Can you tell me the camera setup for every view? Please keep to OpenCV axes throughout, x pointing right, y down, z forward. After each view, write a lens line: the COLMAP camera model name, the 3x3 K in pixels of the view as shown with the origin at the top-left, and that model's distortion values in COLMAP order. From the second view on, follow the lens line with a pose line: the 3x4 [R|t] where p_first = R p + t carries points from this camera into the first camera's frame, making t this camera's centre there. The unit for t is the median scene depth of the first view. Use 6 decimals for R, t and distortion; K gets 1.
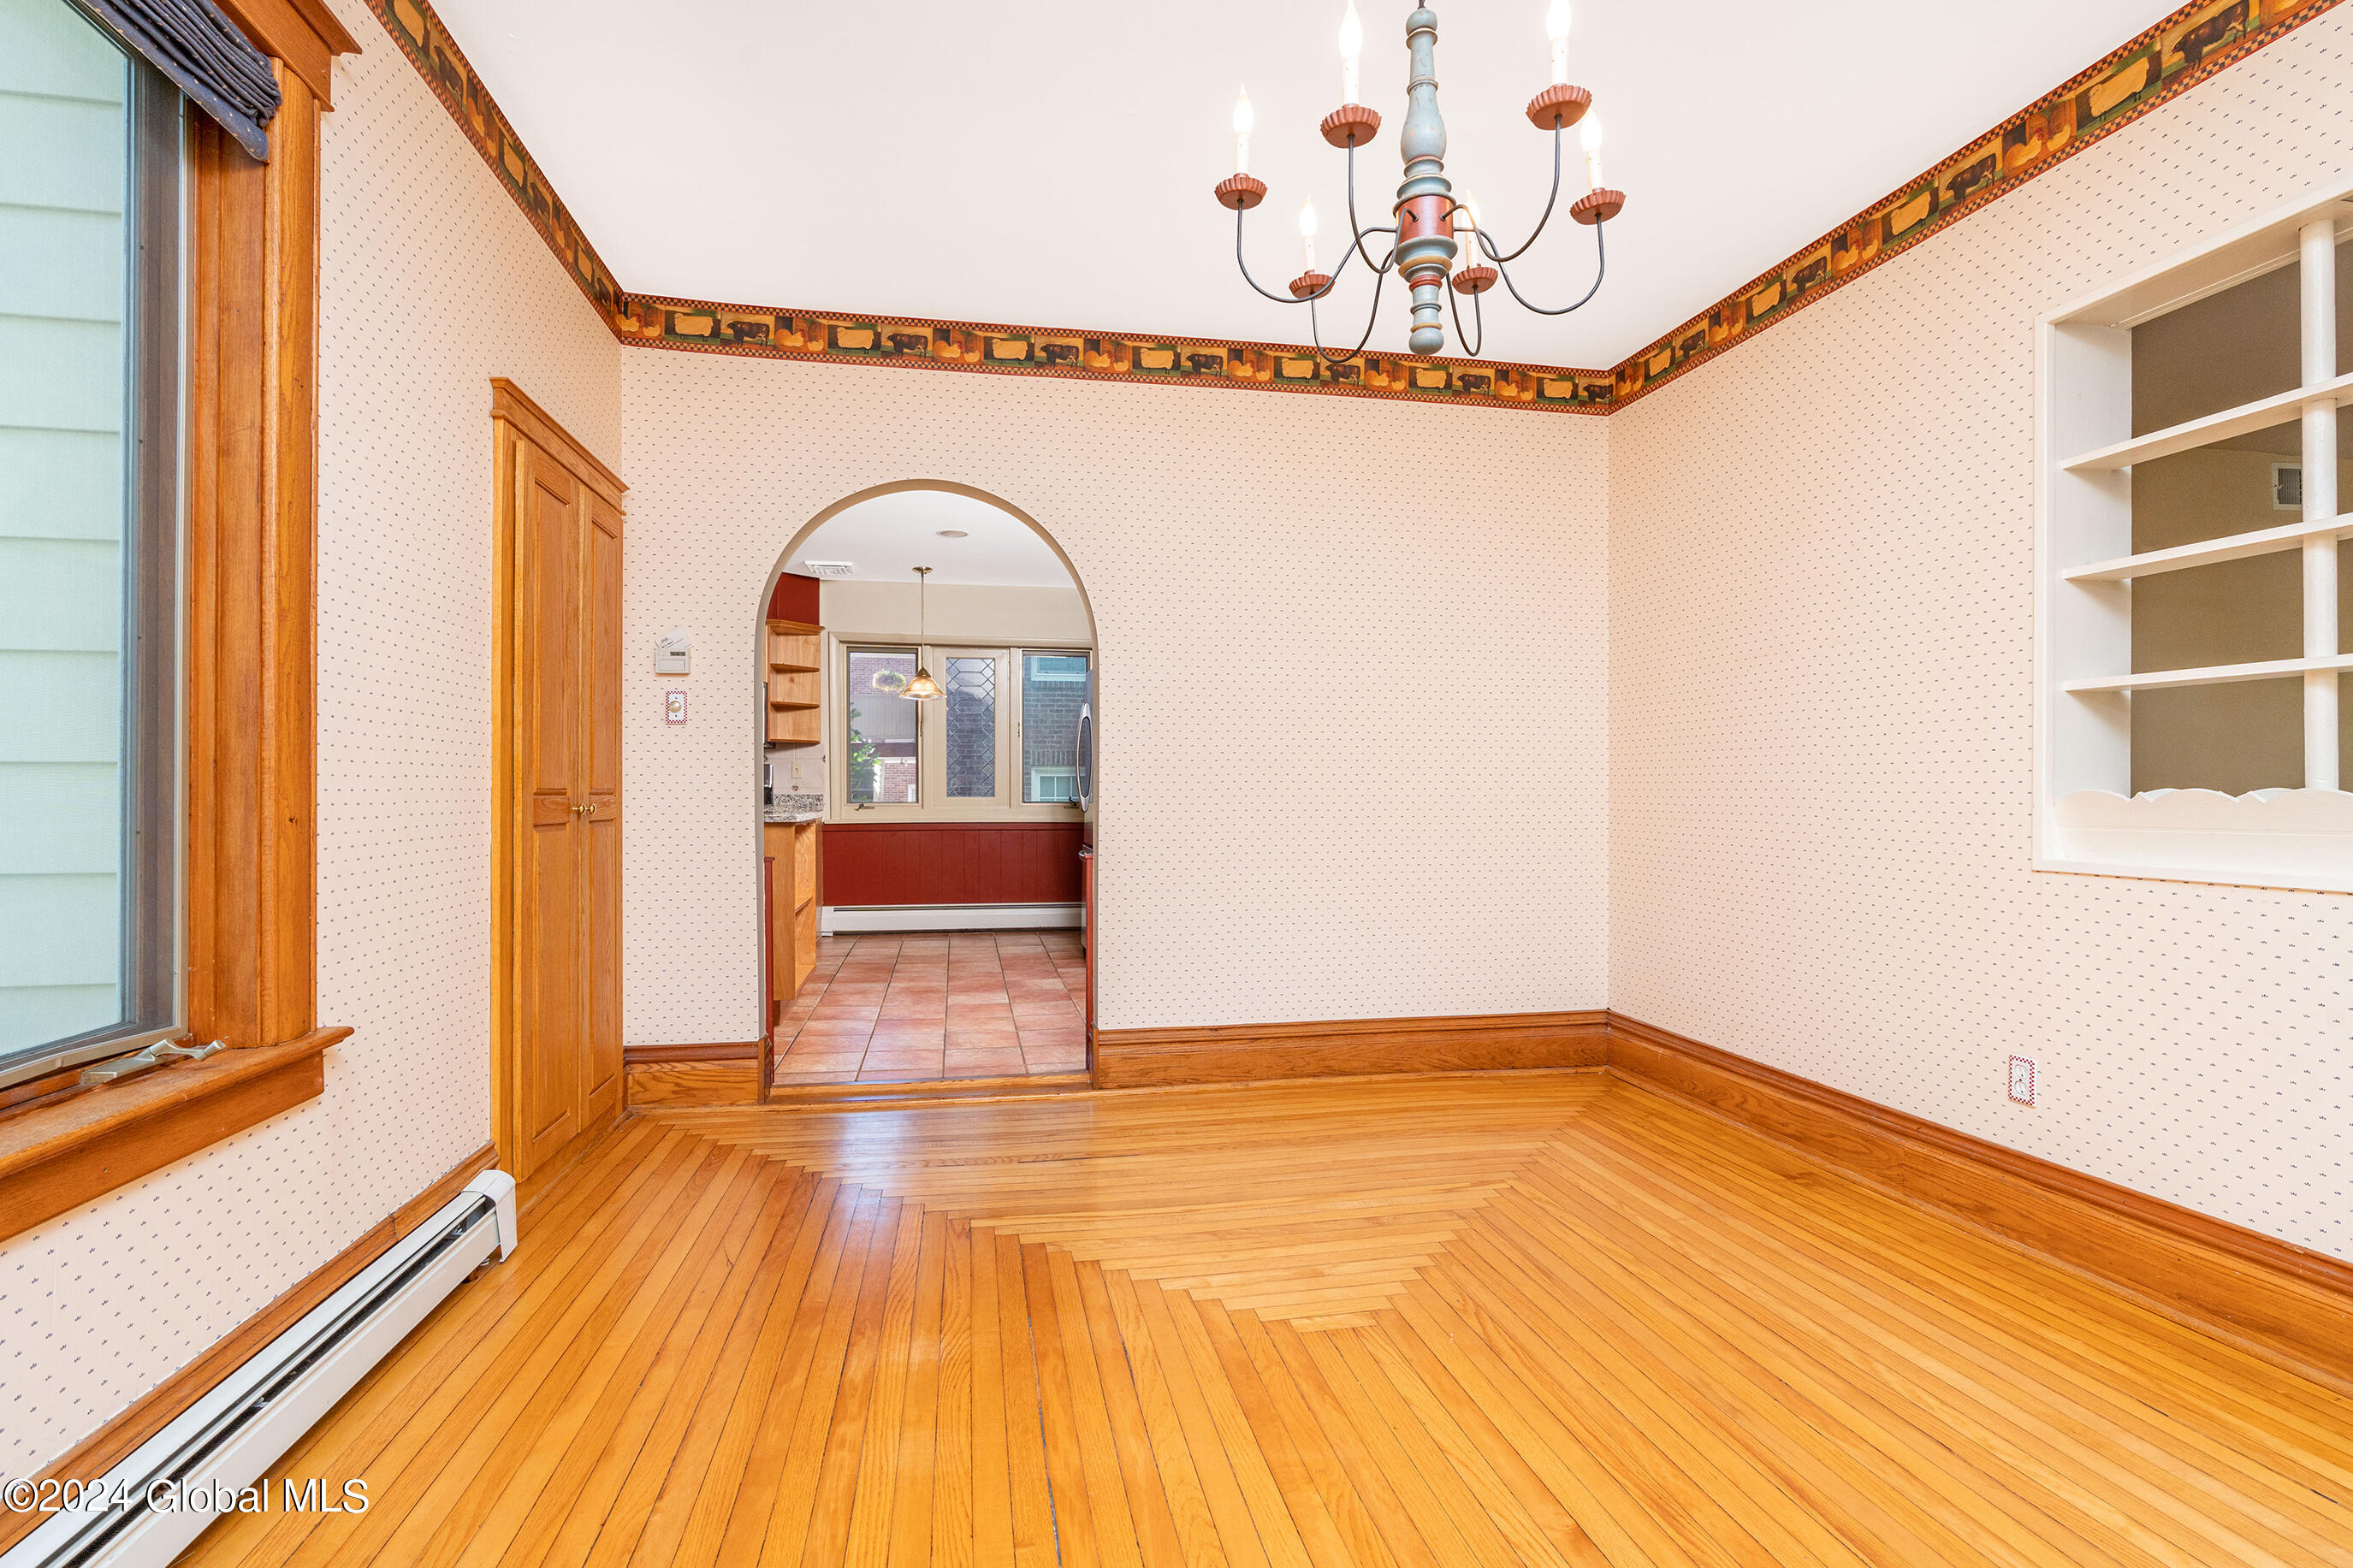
lens RADIAL K [[1078.6, 0, 1196.2], [0, 1078.6, 791.4], [0, 0, 1]] dist [-0.010157, 0.000750]
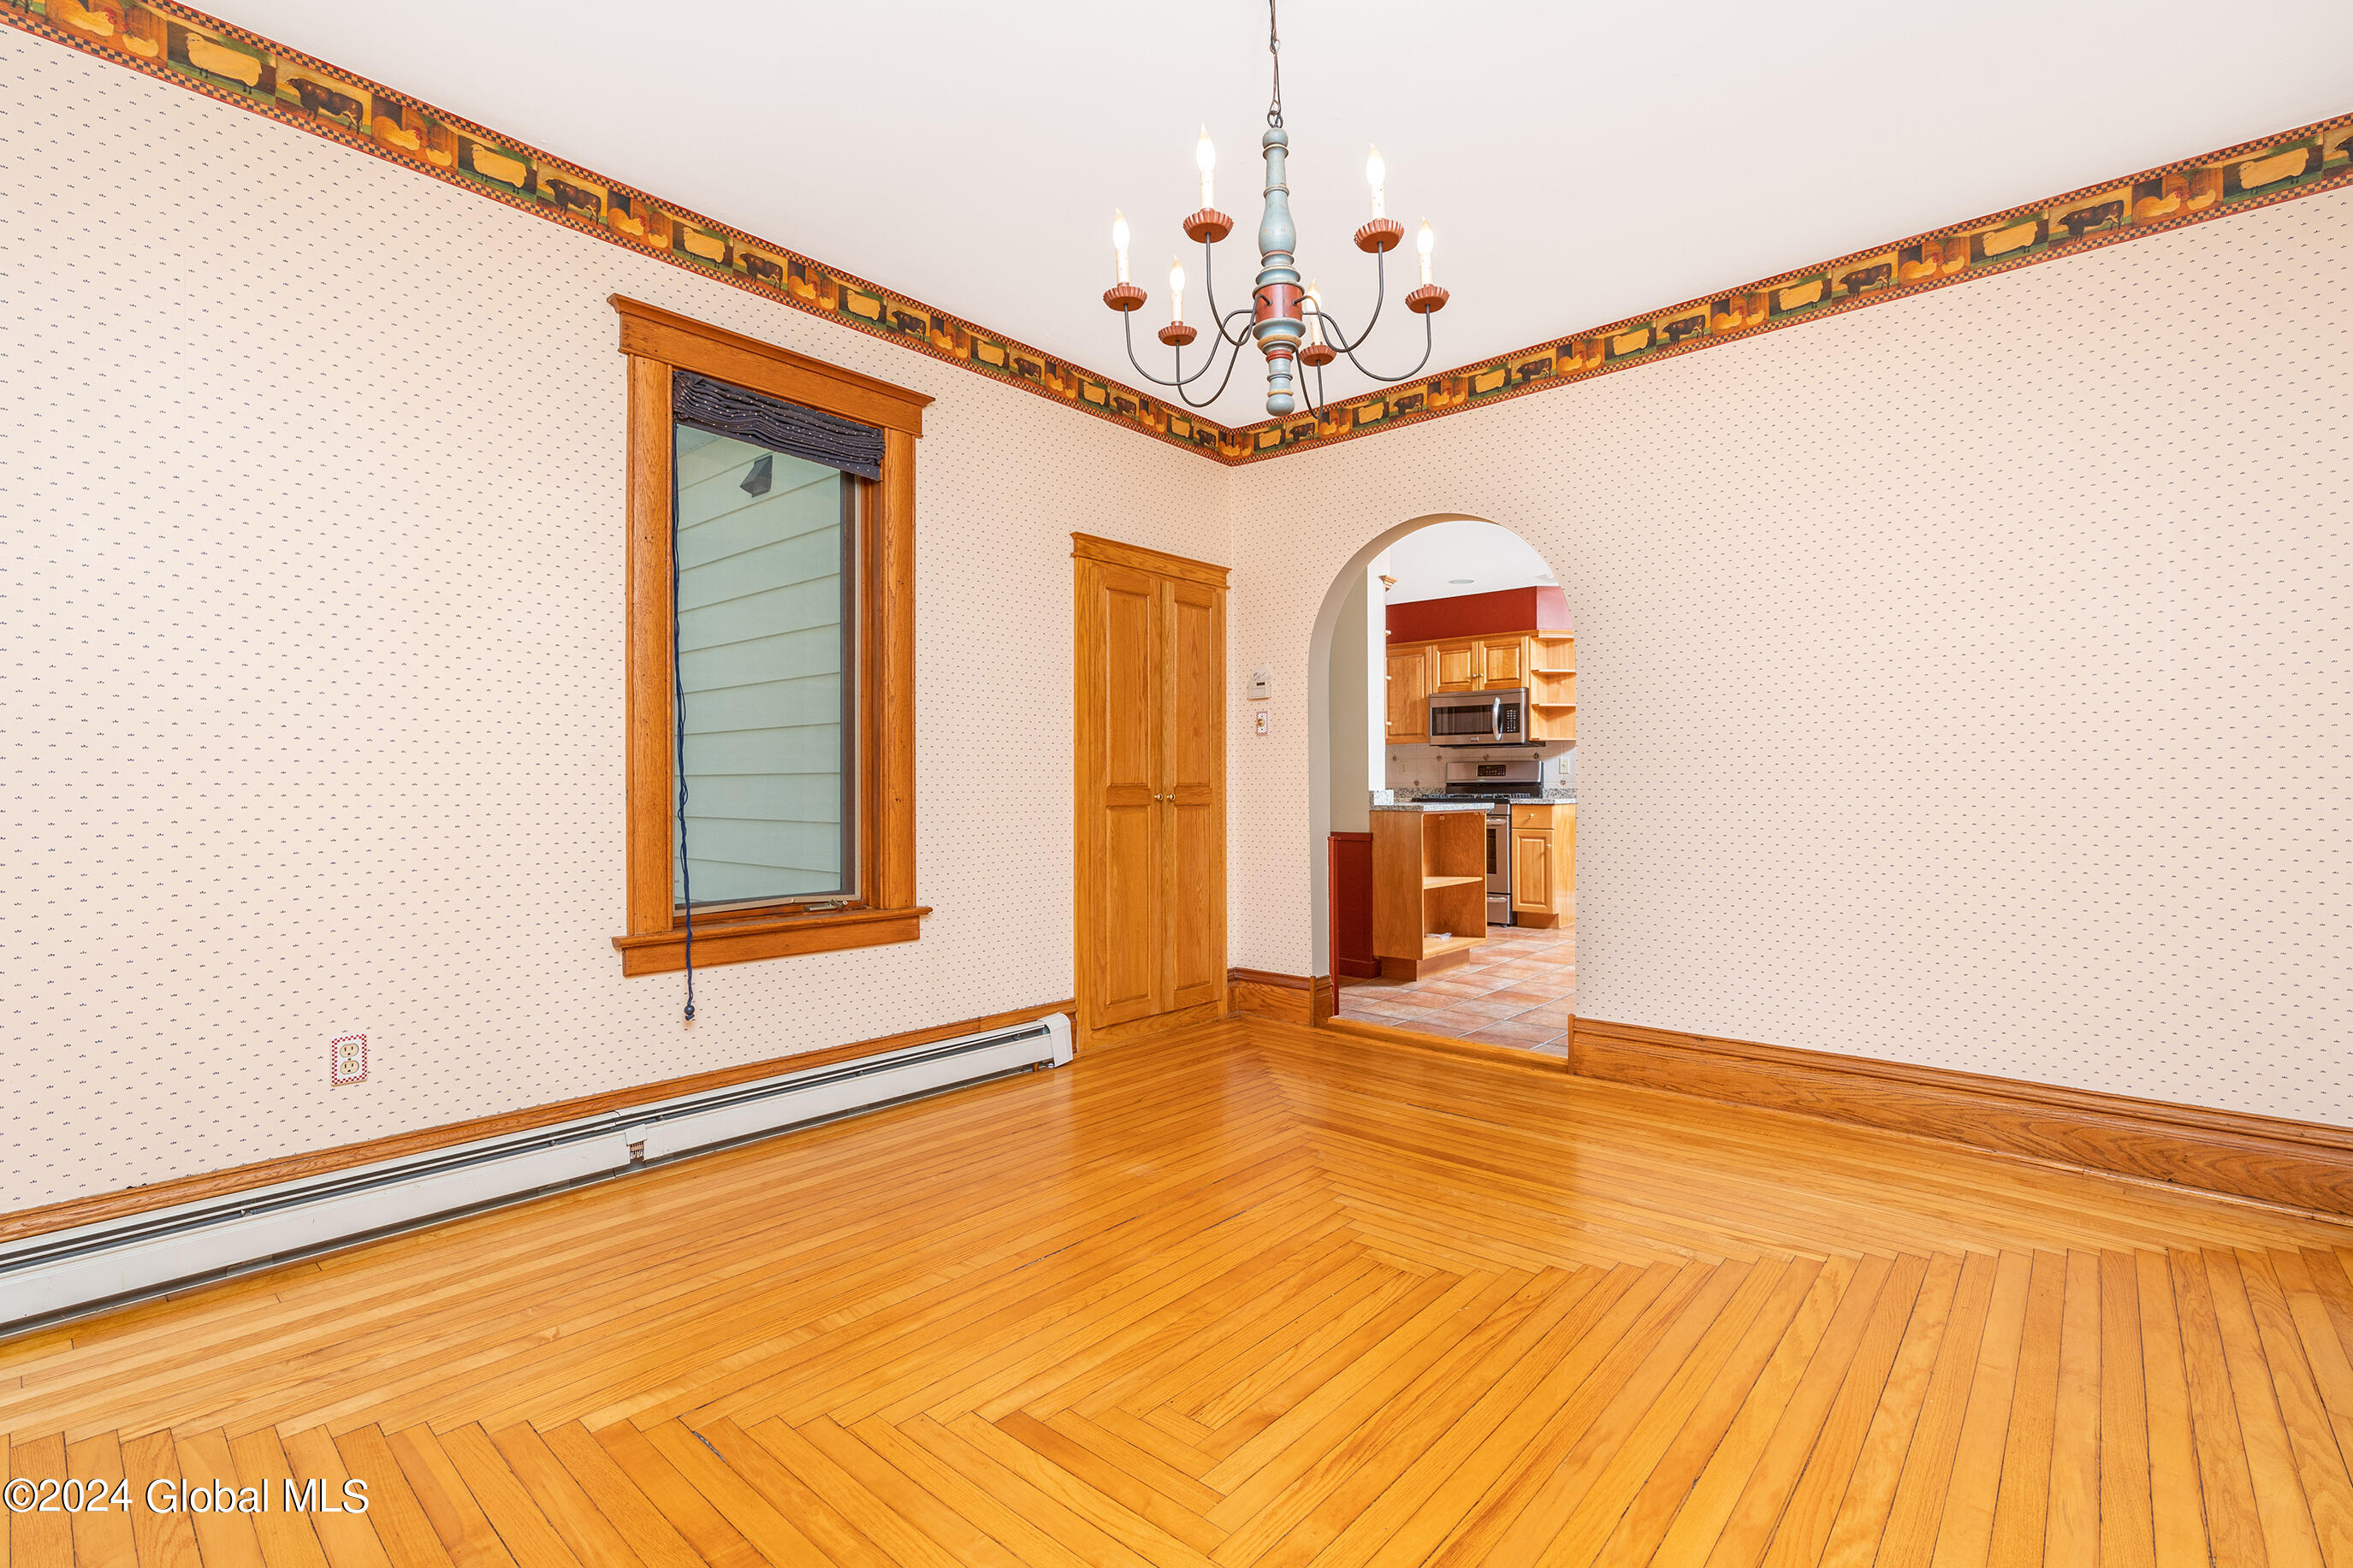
lens RADIAL K [[1078.6, 0, 1196.2], [0, 1078.6, 791.4], [0, 0, 1]] dist [-0.010157, 0.000750]
pose [[0.613228, 0.003107, -0.789900, 0.638961], [0.002542, 0.999979, 0.005907, -0.000286], [0.789902, -0.005630, 0.613208, 0.113796]]
